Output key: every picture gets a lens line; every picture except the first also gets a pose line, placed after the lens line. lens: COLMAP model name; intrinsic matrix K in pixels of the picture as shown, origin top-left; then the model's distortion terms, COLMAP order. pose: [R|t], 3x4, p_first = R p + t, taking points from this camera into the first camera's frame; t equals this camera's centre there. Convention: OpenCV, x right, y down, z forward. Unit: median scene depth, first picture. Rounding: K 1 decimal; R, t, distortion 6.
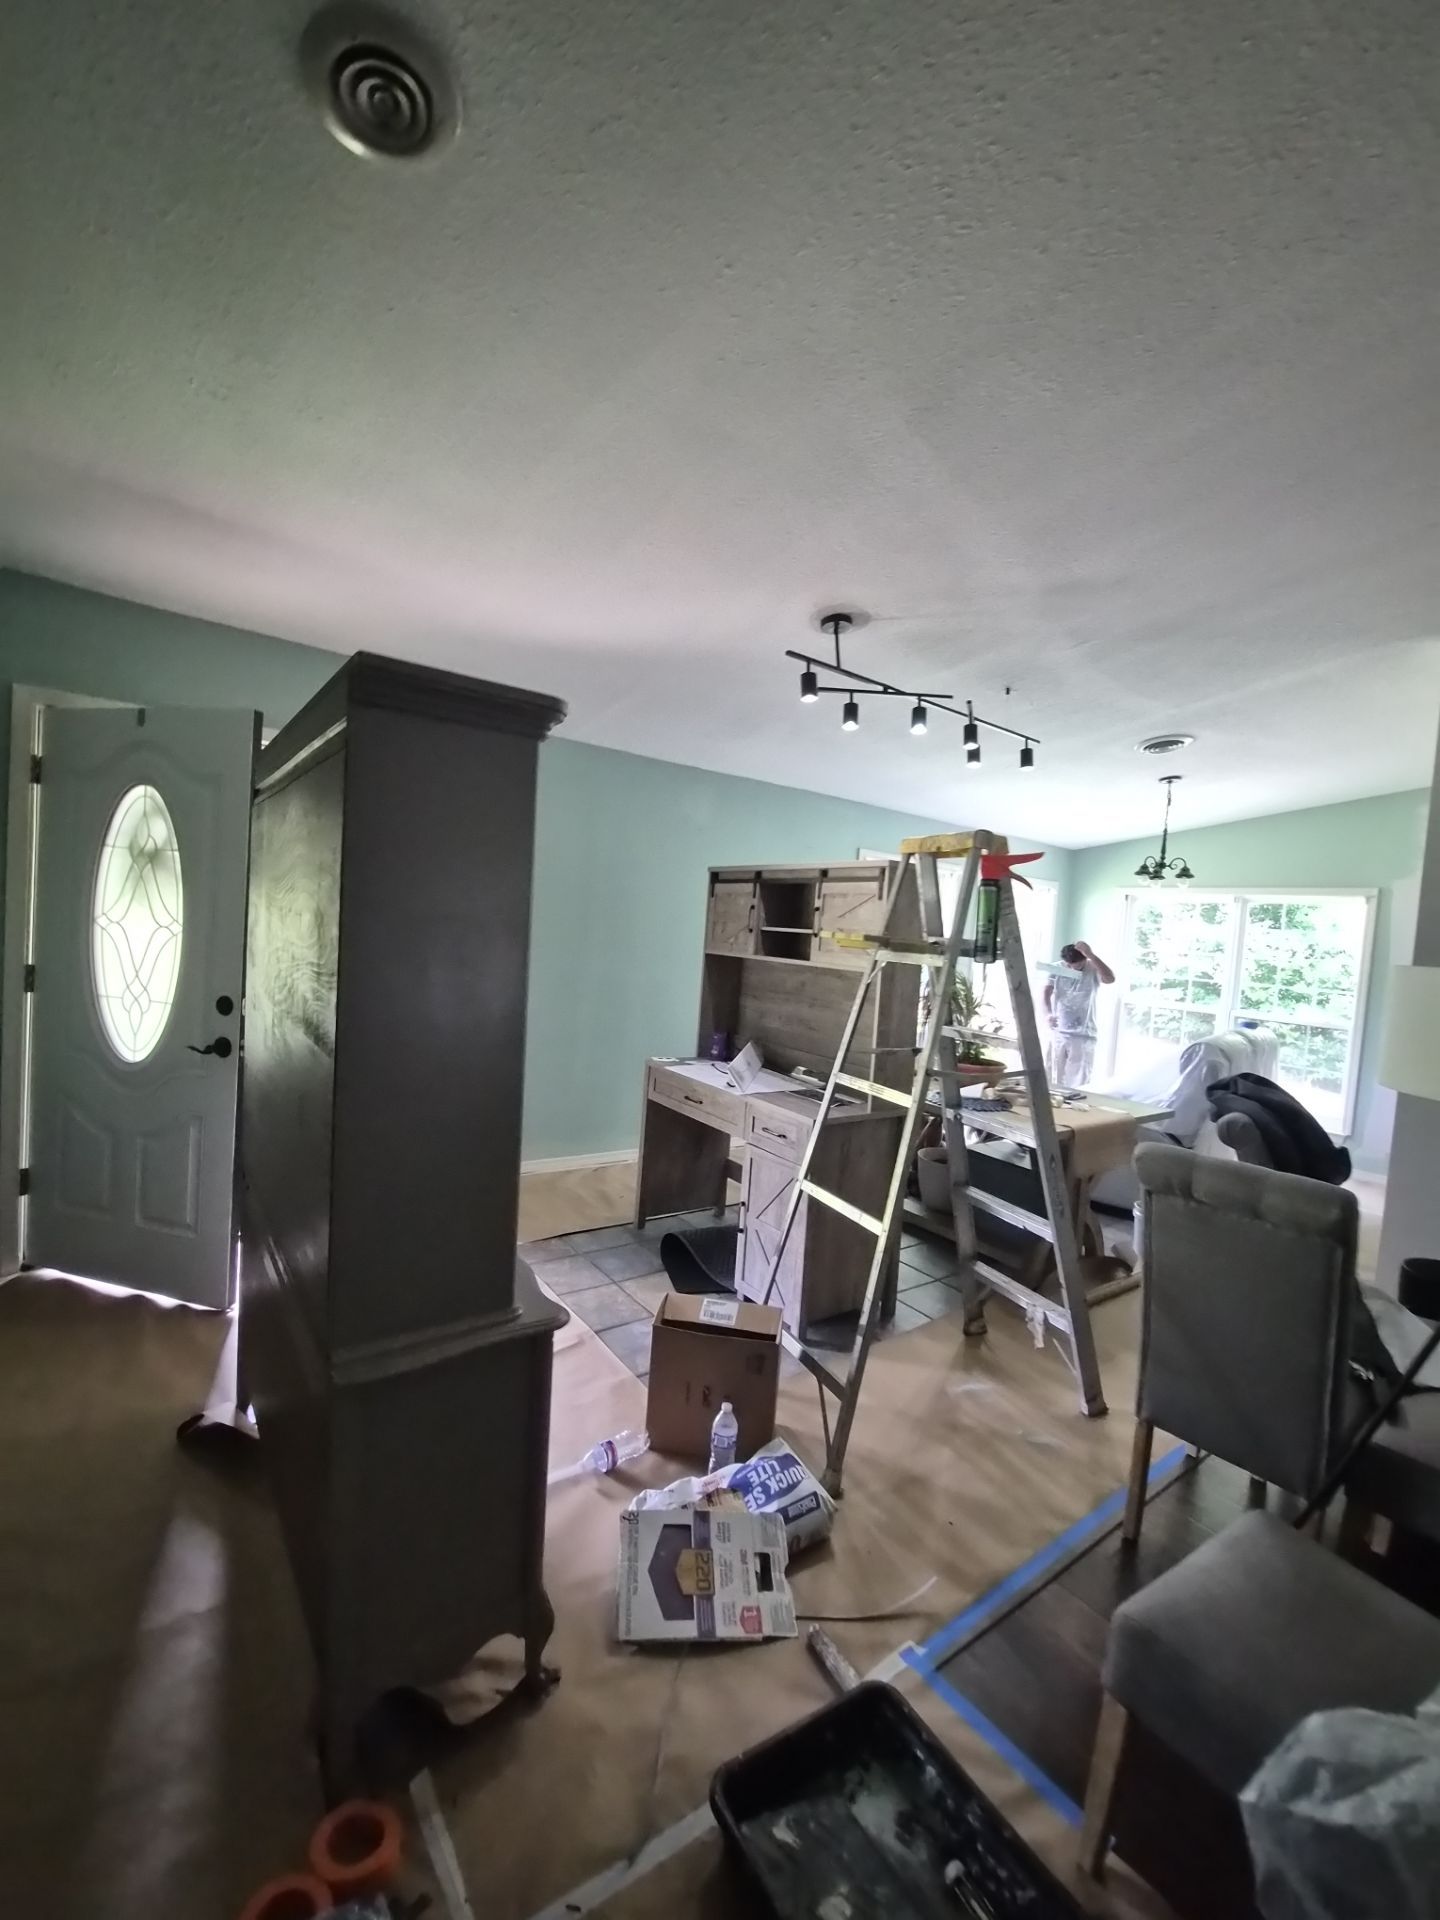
lens RADIAL K [[795.9, 0, 722.5], [0, 795.9, 959.0], [0, 0, 1]] dist [-0.008695, -0.006027]
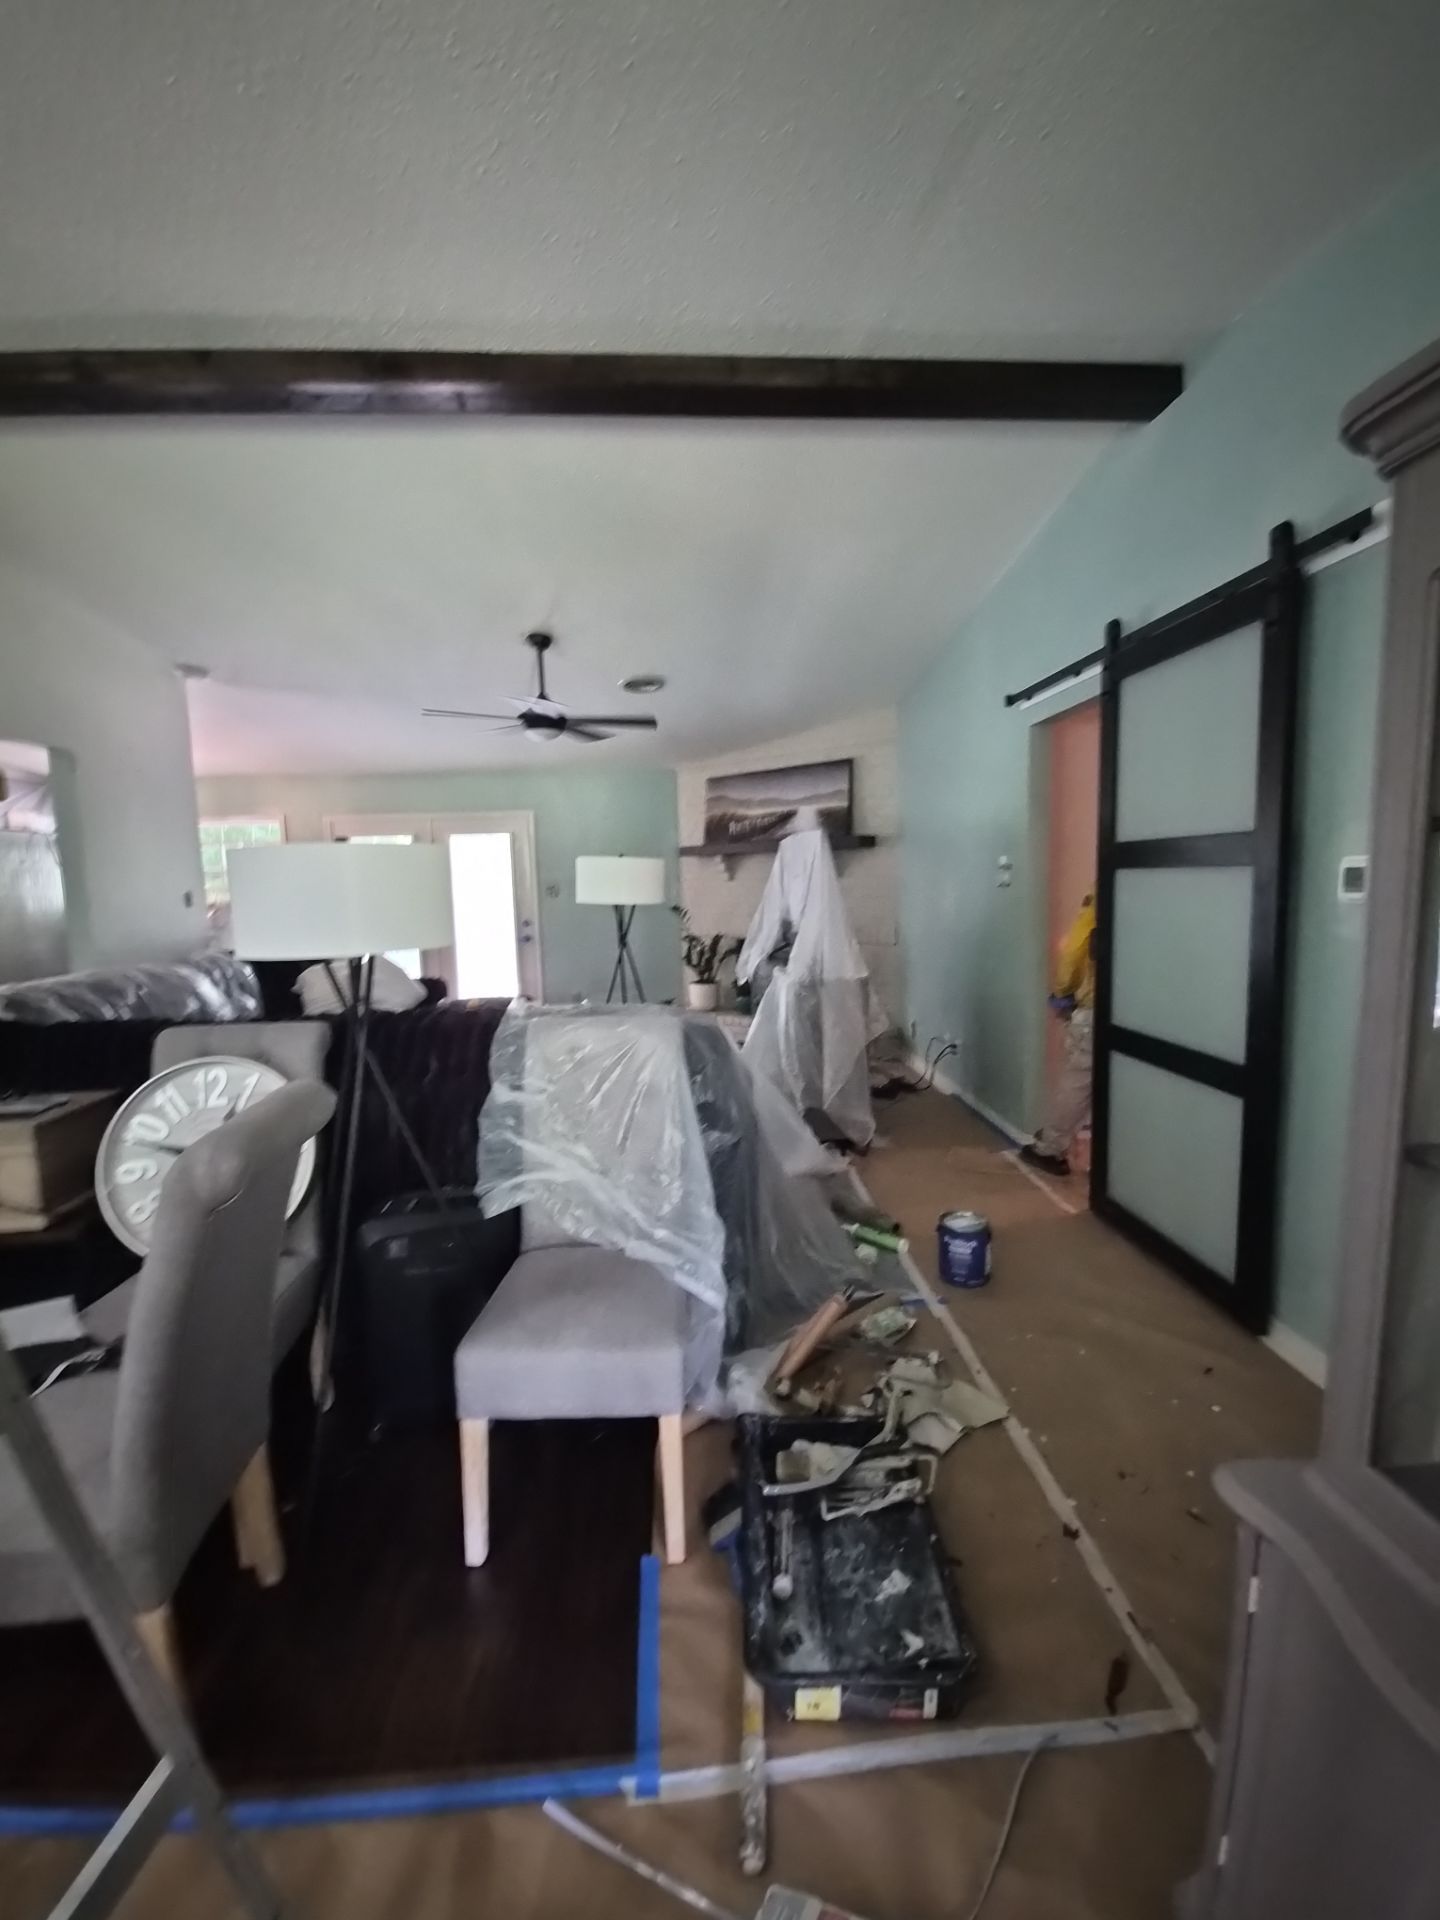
lens RADIAL K [[795.9, 0, 728.7], [0, 795.9, 963.9], [0, 0, 1]] dist [-0.008695, -0.006027]
pose [[-0.847129, -0.106508, 0.520604, -0.132451], [-0.012985, 0.983564, 0.180093, -0.038808], [-0.531229, 0.145802, -0.834588, 1.391169]]
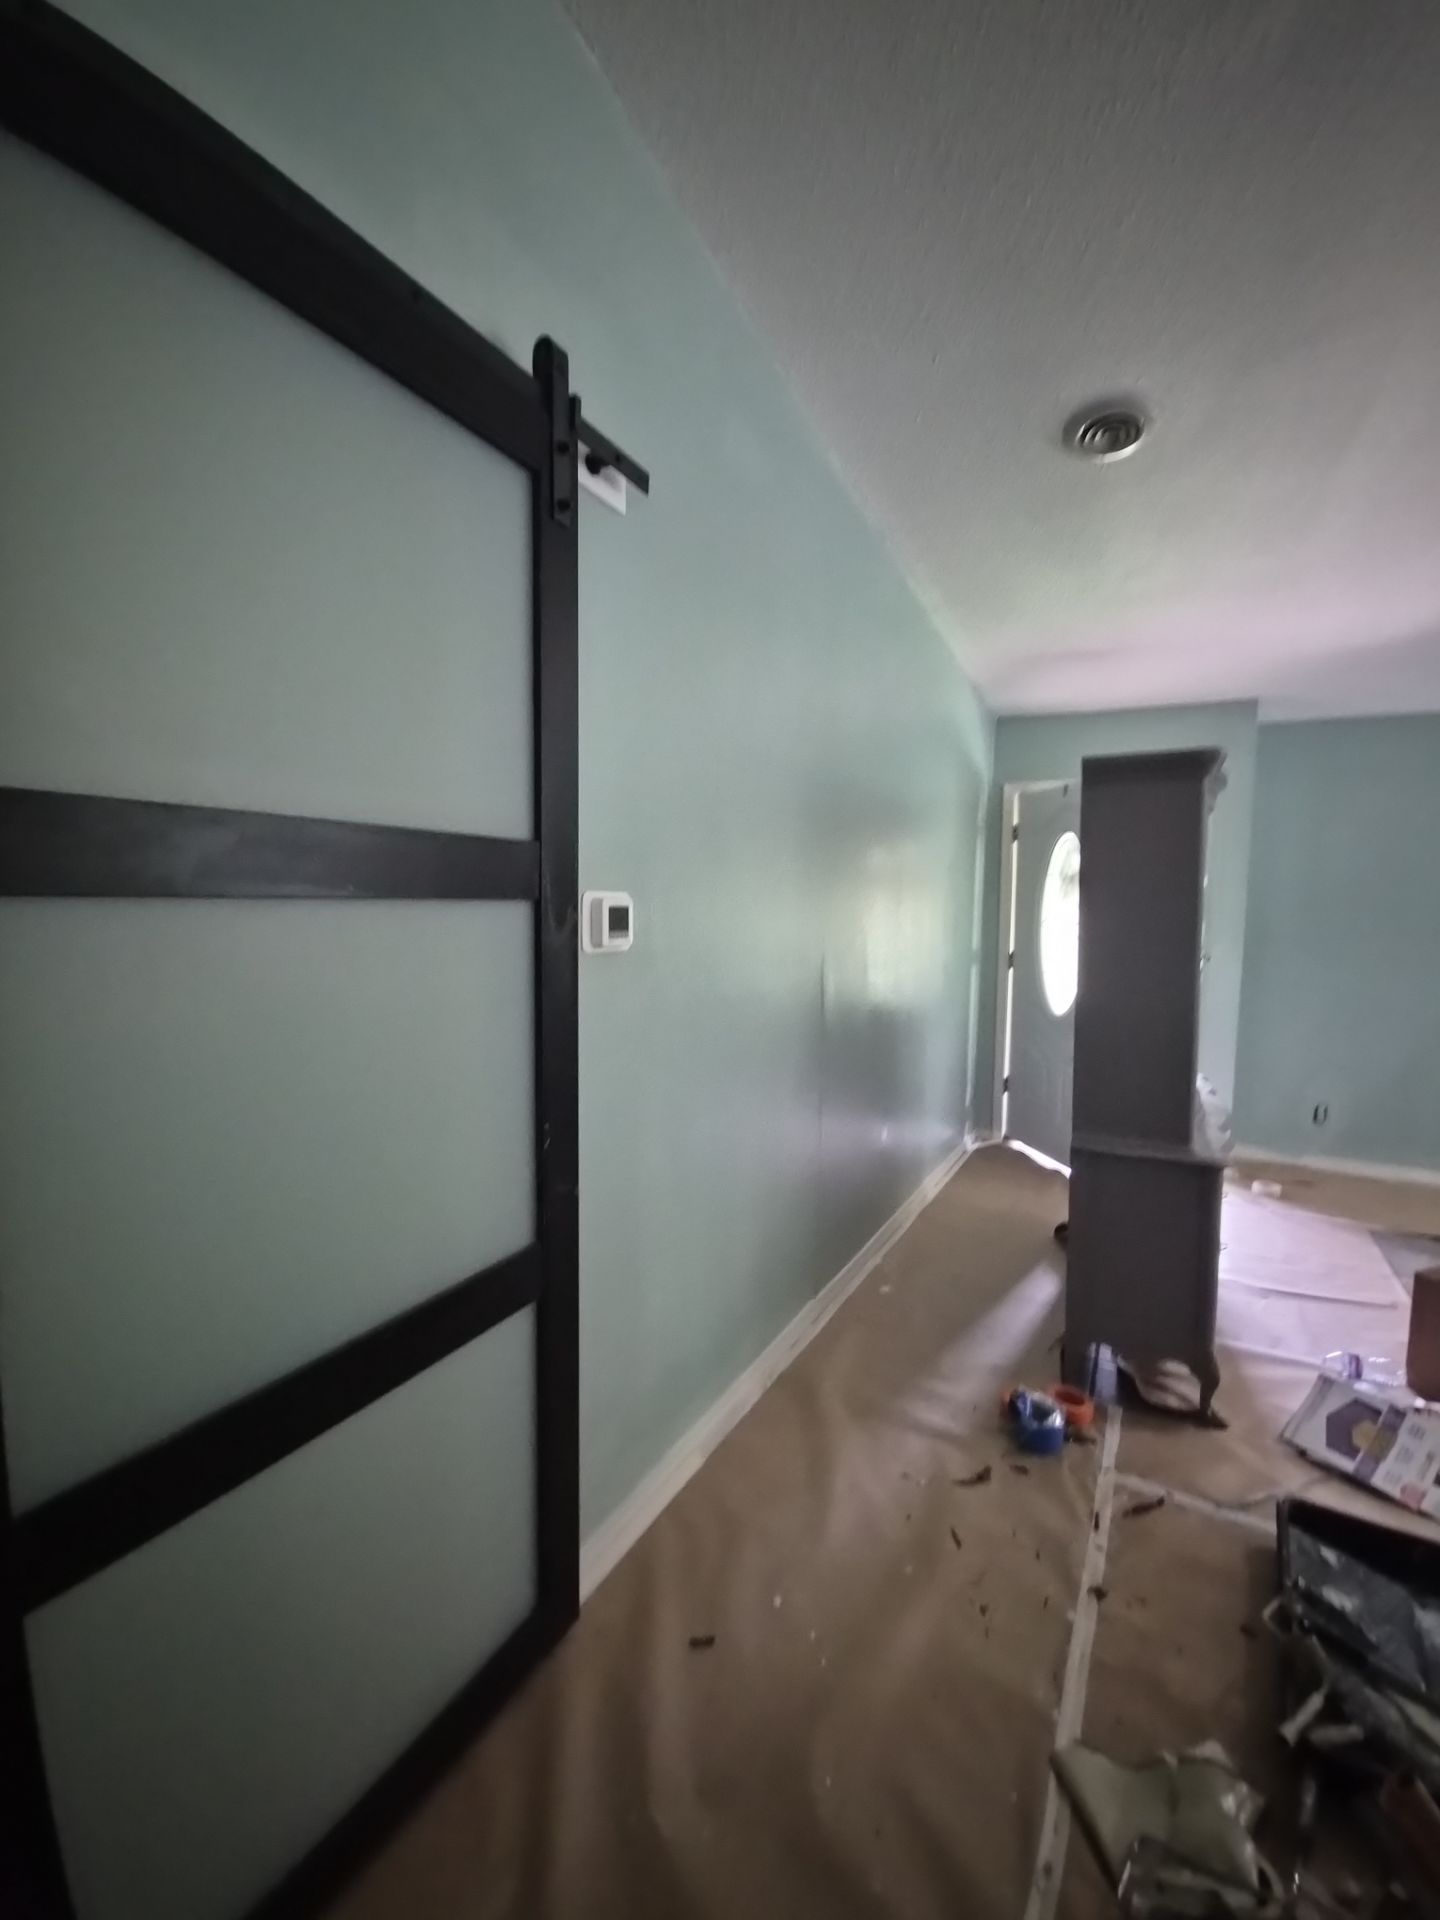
lens RADIAL K [[795.9, 0, 724.8], [0, 795.9, 963.9], [0, 0, 1]] dist [-0.008695, -0.006027]
pose [[0.418747, 0.003019, -0.908098, 0.616640], [-0.022180, 0.999730, -0.006904, 0.091170], [0.907832, 0.023032, 0.418701, -0.386501]]
